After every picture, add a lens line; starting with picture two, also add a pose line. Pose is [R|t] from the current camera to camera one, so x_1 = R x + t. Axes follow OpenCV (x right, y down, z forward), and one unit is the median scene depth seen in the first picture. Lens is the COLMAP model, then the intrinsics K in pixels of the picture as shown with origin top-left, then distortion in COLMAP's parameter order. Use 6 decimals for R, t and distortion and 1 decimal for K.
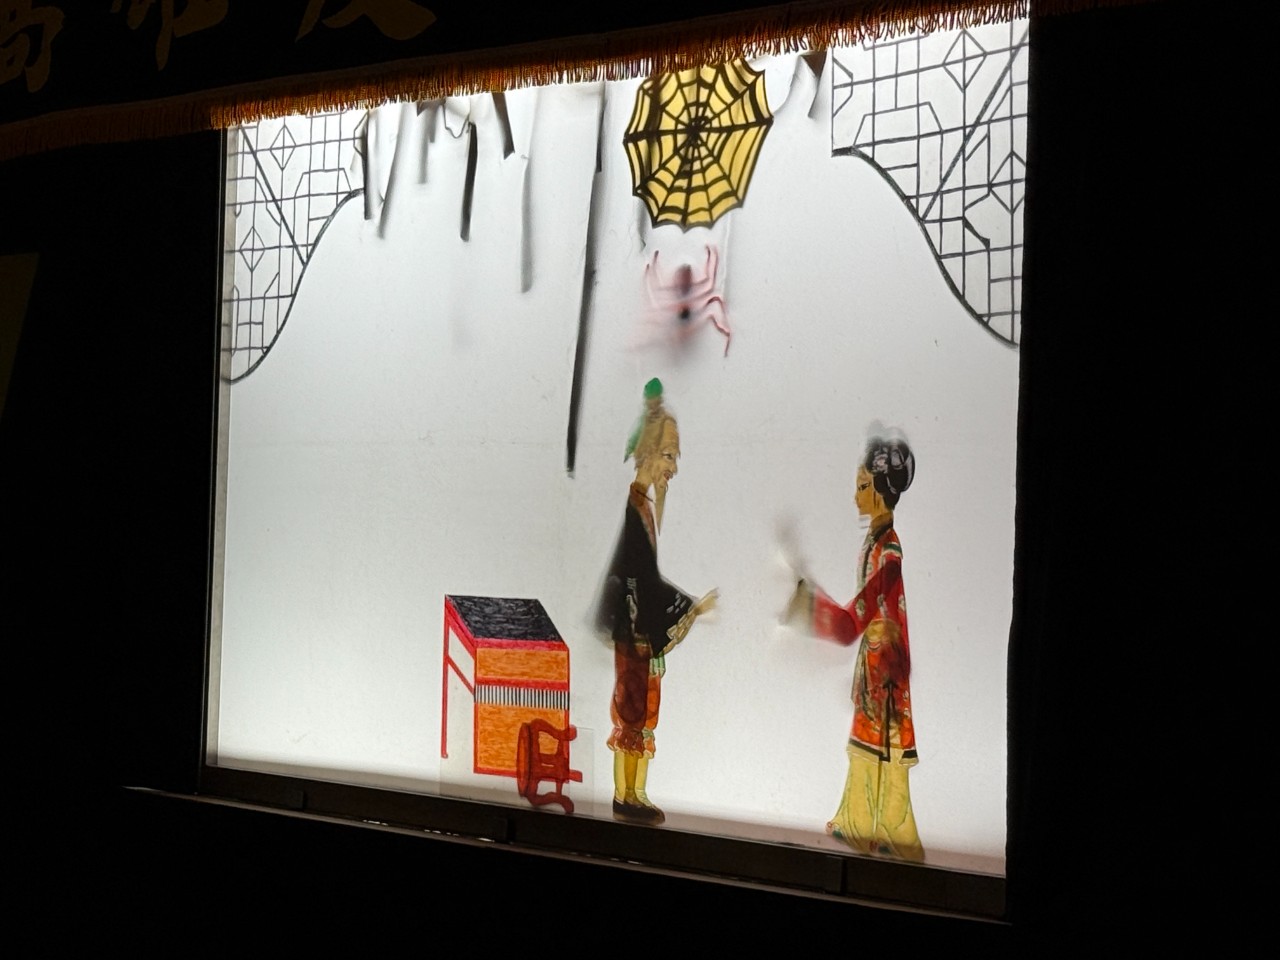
lens RADIAL K [[3247.5, 0, 642.0], [0, 3247.5, 478.4], [0, 0, 1]] dist [0.222523, 0.000000]
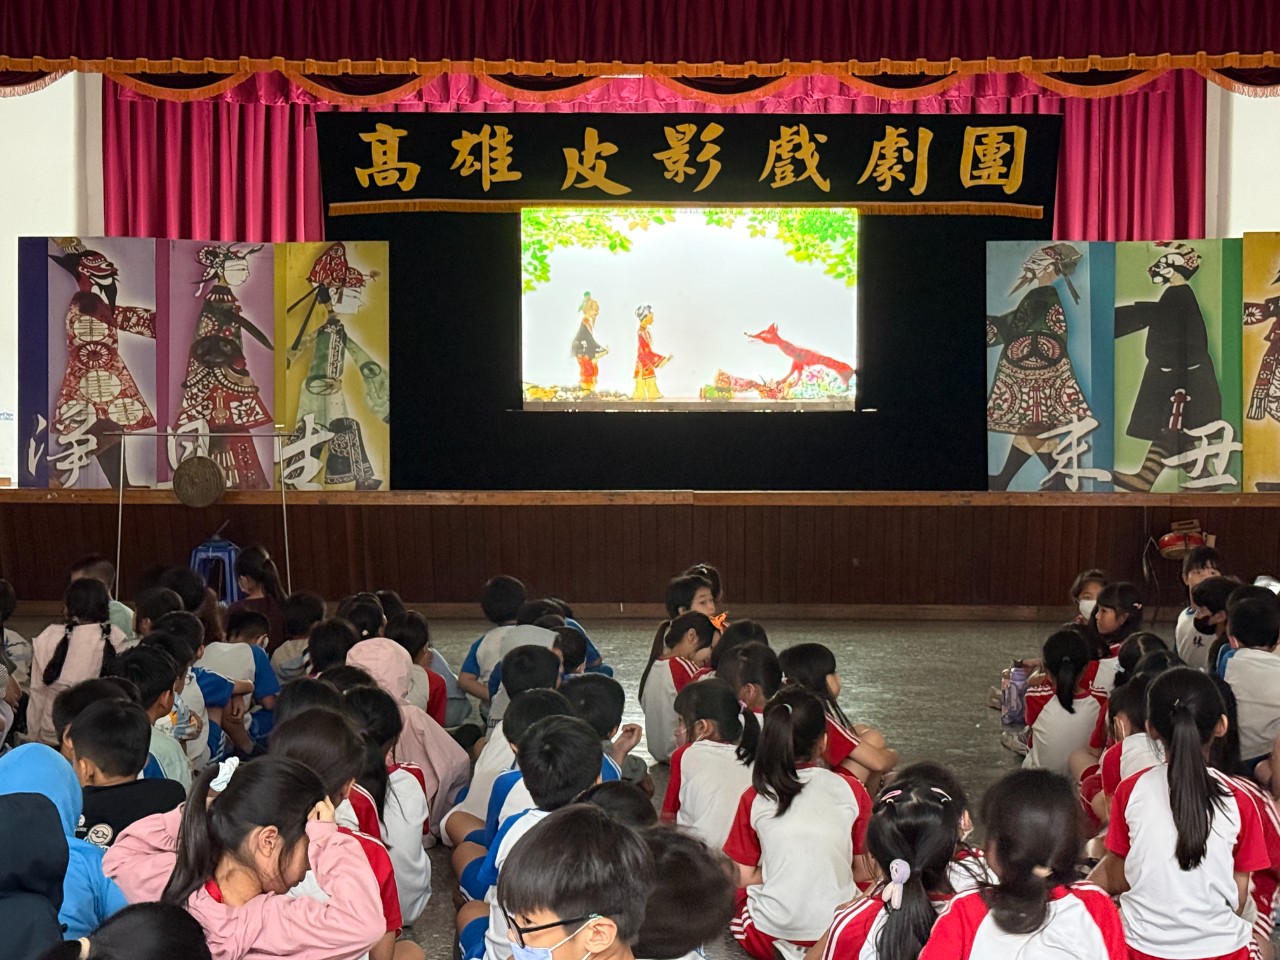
lens RADIAL K [[2192.4, 0, 646.1], [0, 2192.4, 463.6], [0, 0, 1]] dist [0.139712, 0.000000]
pose [[0.637831, -0.118021, 0.761080, -1.989151], [0.005582, 0.988872, 0.148667, -0.206321], [-0.770156, -0.090576, 0.631392, -0.602669]]
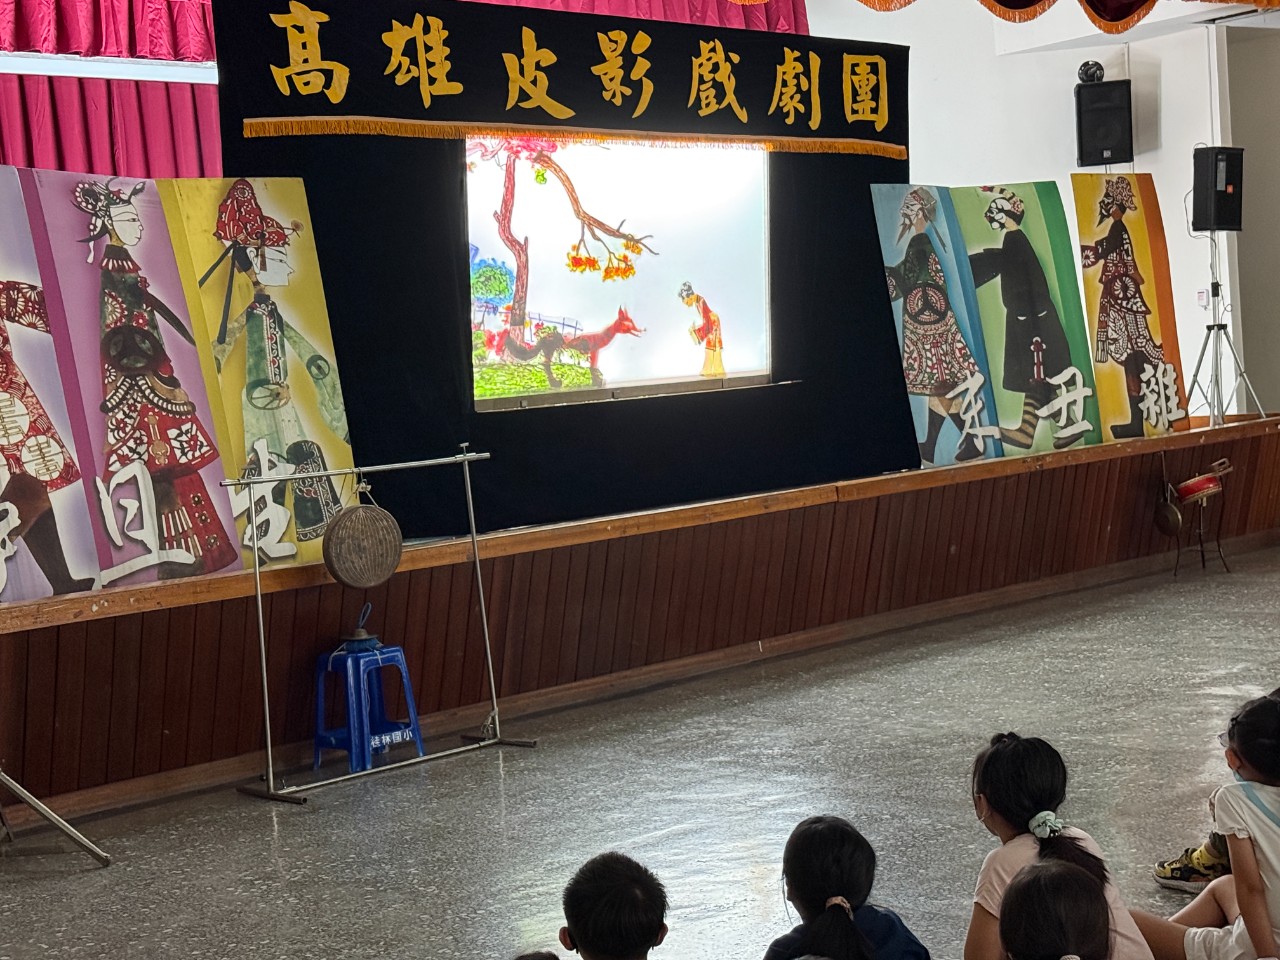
lens RADIAL K [[2016.2, 0, 637.8], [0, 2016.2, 483.3], [0, 0, 1]] dist [0.144199, 0.000000]
pose [[-0.110180, -0.149441, 0.982613, -1.847324], [-0.005879, 0.988713, 0.149709, -0.088723], [-0.993894, 0.010718, -0.109815, 1.156077]]
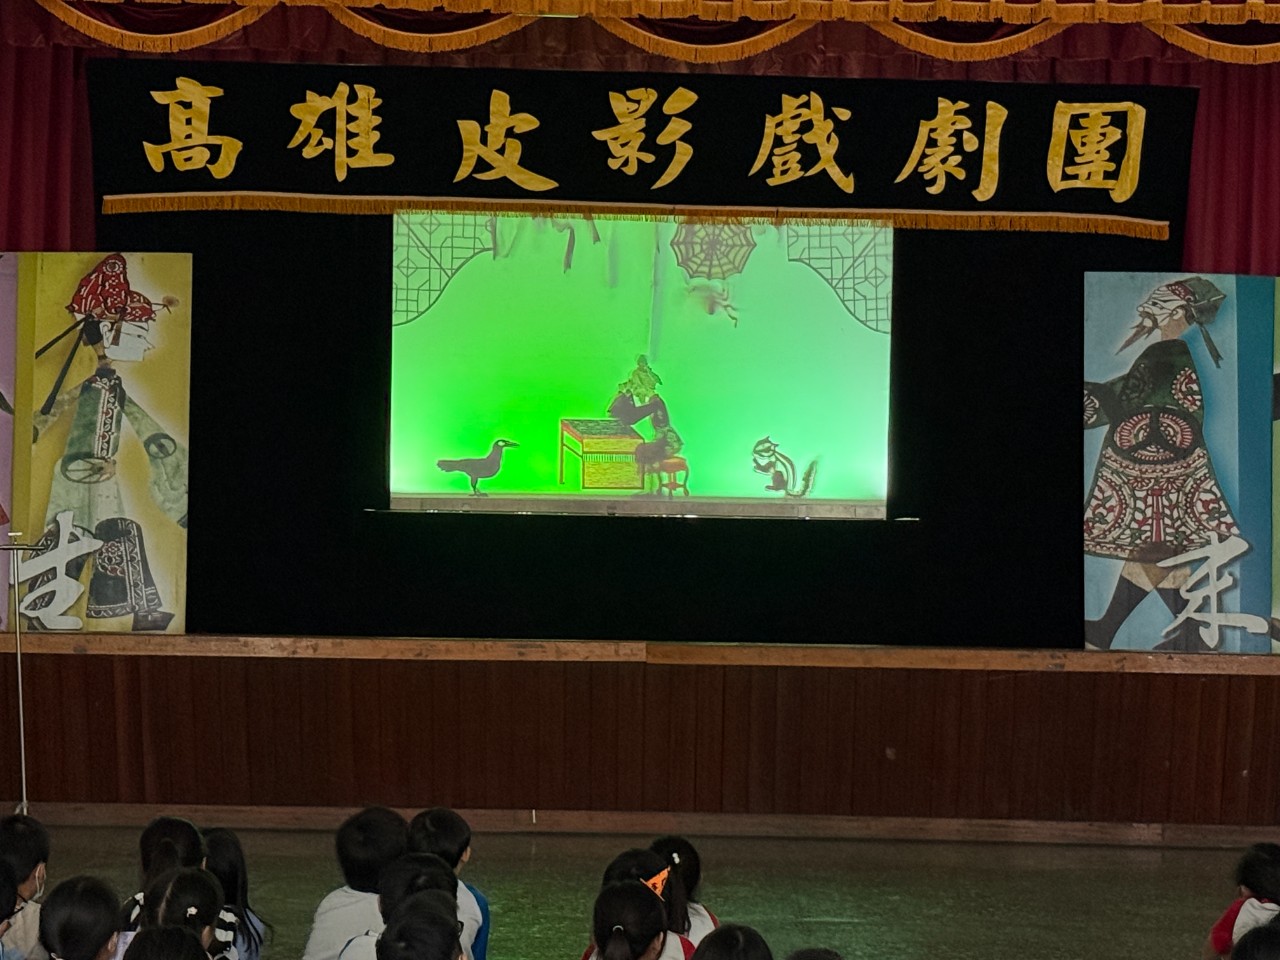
lens RADIAL K [[2942.2, 0, 644.1], [0, 2942.2, 467.0], [0, 0, 1]] dist [0.131859, 0.000000]
pose [[0.616130, -0.087790, 0.782737, -1.794906], [-0.015425, 0.992234, 0.123428, -0.207040], [-0.787494, -0.088122, 0.609990, -0.421776]]
